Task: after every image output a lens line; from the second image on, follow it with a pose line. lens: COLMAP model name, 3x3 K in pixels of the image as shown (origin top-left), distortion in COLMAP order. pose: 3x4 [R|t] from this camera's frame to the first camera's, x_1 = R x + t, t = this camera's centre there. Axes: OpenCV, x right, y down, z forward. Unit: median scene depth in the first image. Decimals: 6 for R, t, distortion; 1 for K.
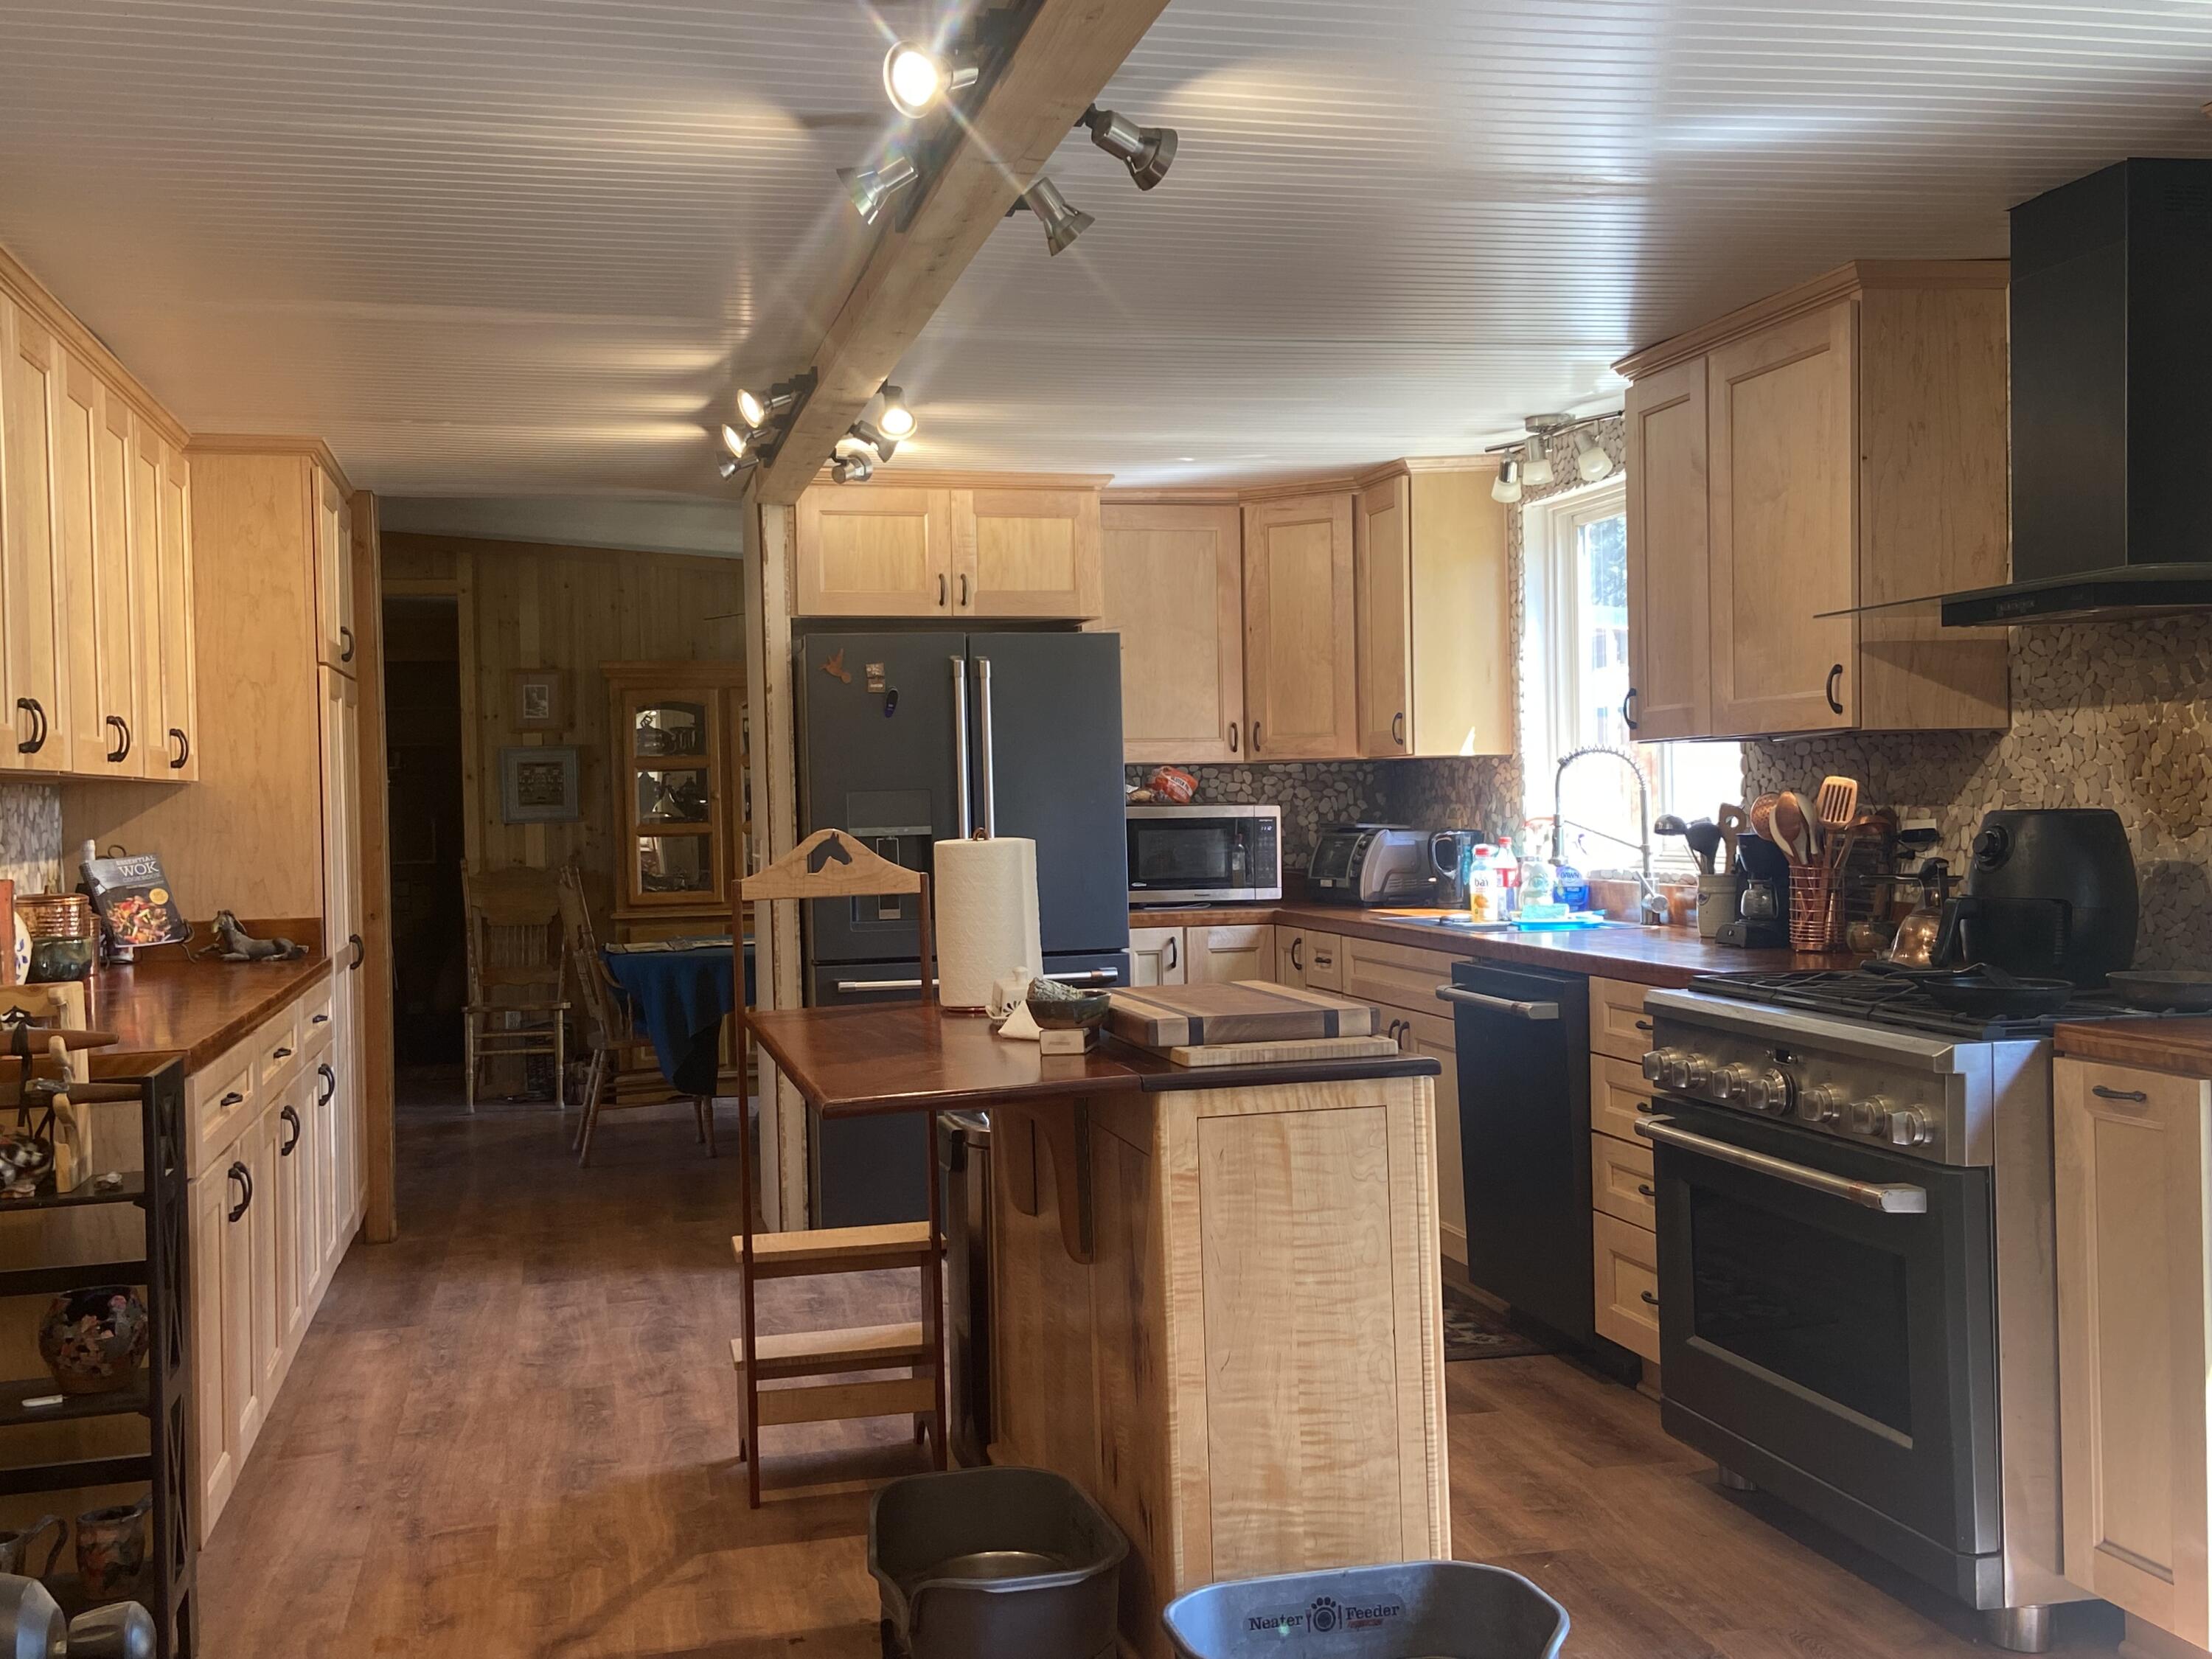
lens RADIAL K [[2259.4, 0, 1092.2], [0, 2259.4, 828.0], [0, 0, 1]] dist [0.015261, 0.000000]
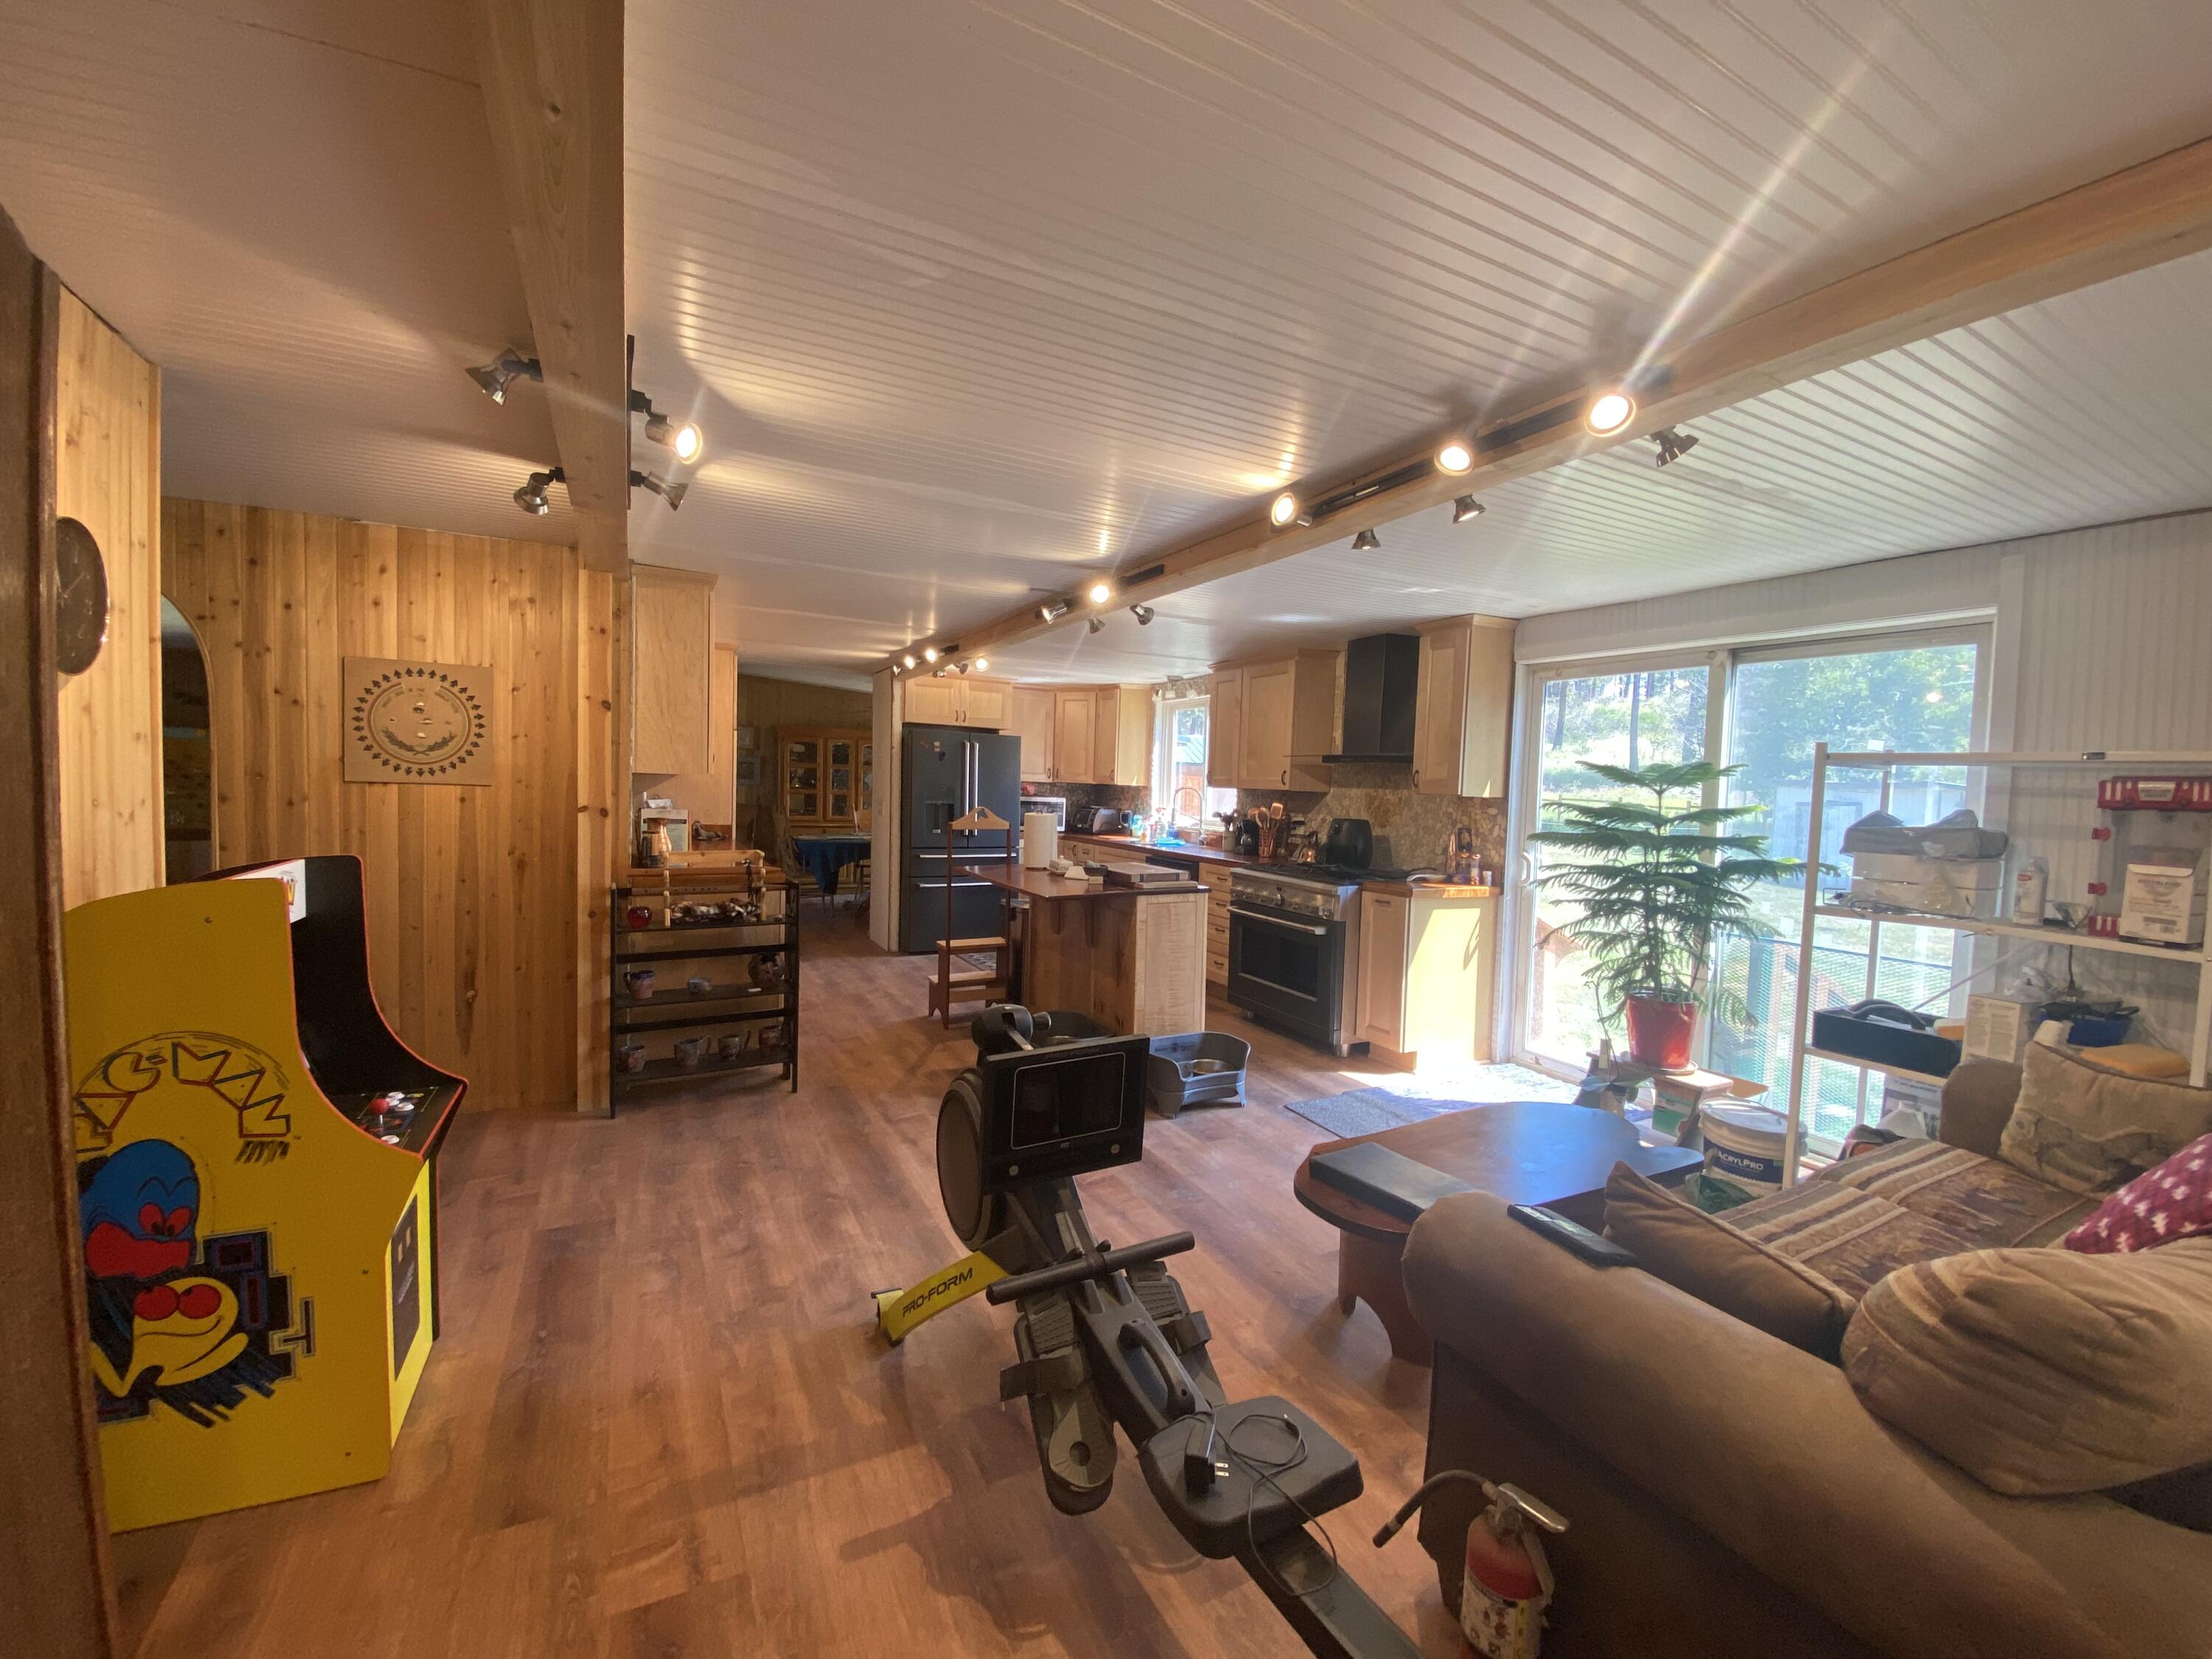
lens RADIAL K [[895.9, 0, 1113.1], [0, 895.9, 825.0], [0, 0, 1]] dist [-0.013412, -0.000435]
pose [[0.965525, 0.042276, 0.256855, -0.223072], [-0.050836, 0.998348, 0.026774, -0.014149], [-0.255299, -0.038909, 0.966079, -0.176729]]
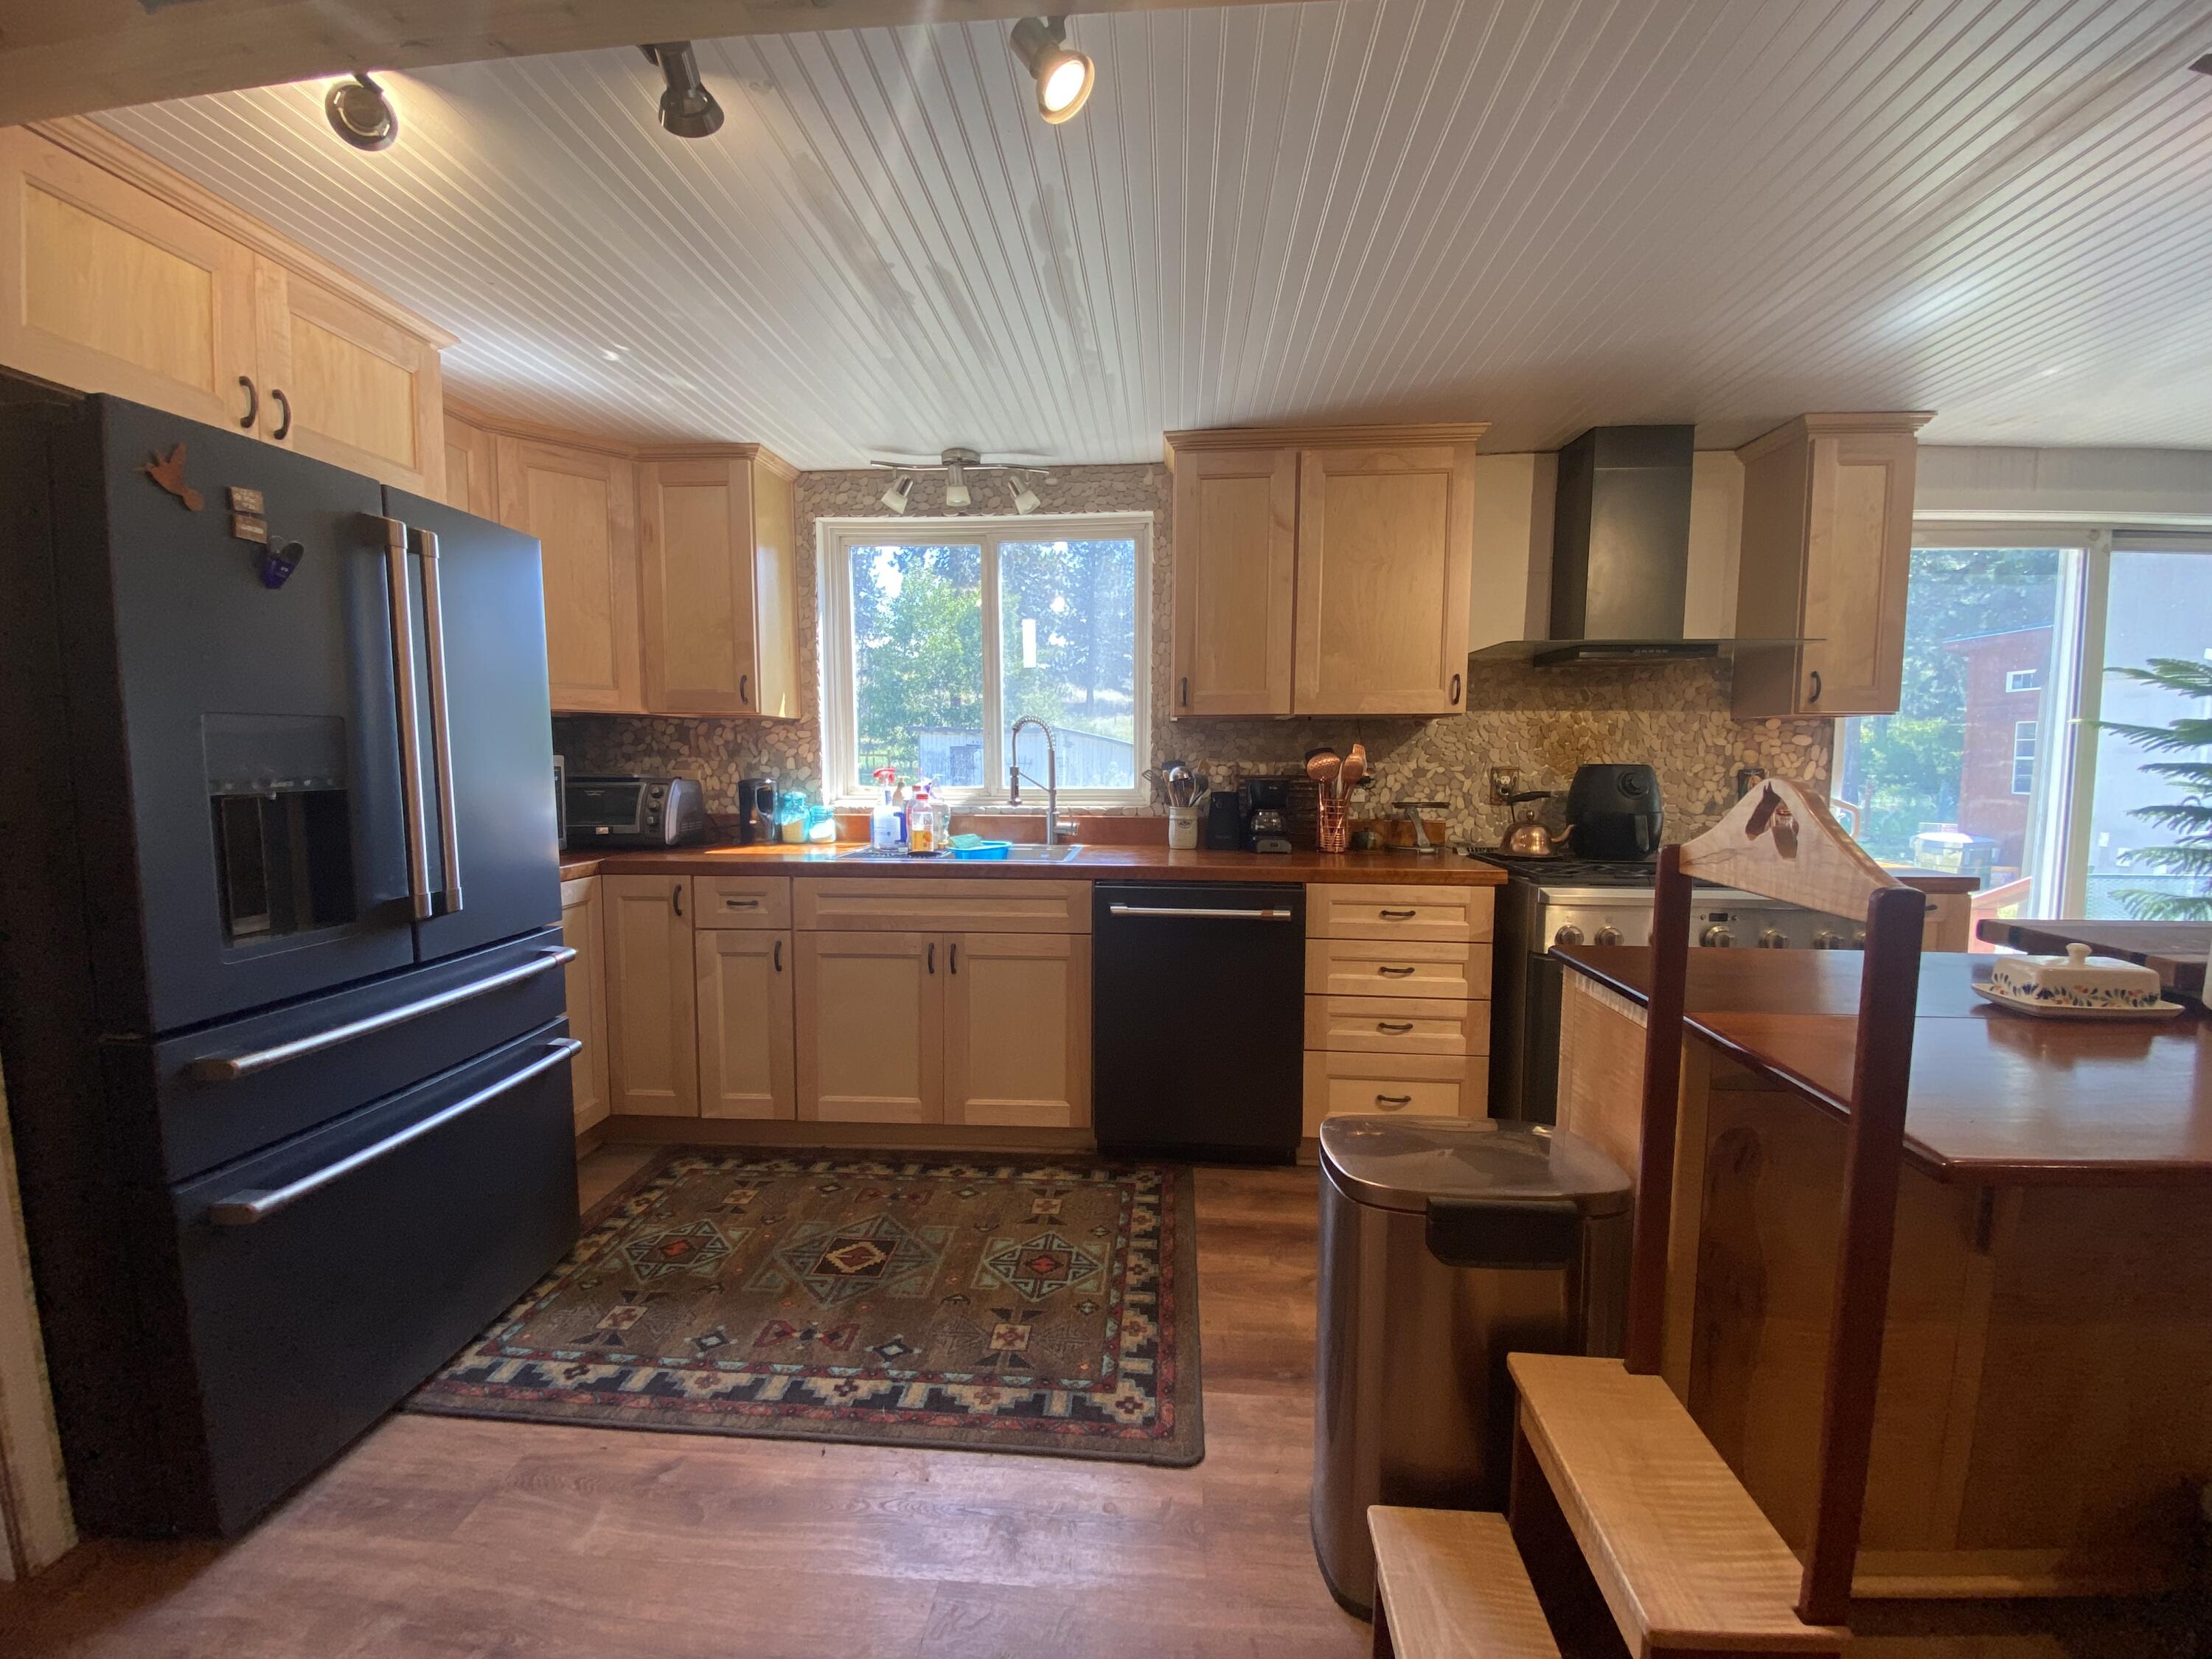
lens RADIAL K [[895.9, 0, 1108.8], [0, 895.9, 822.9], [0, 0, 1]] dist [-0.013412, -0.000435]
pose [[0.296446, -0.049752, 0.953753, -0.334409], [0.003993, 0.998698, 0.050855, 0.000951], [-0.955041, -0.011268, 0.296258, 0.977056]]
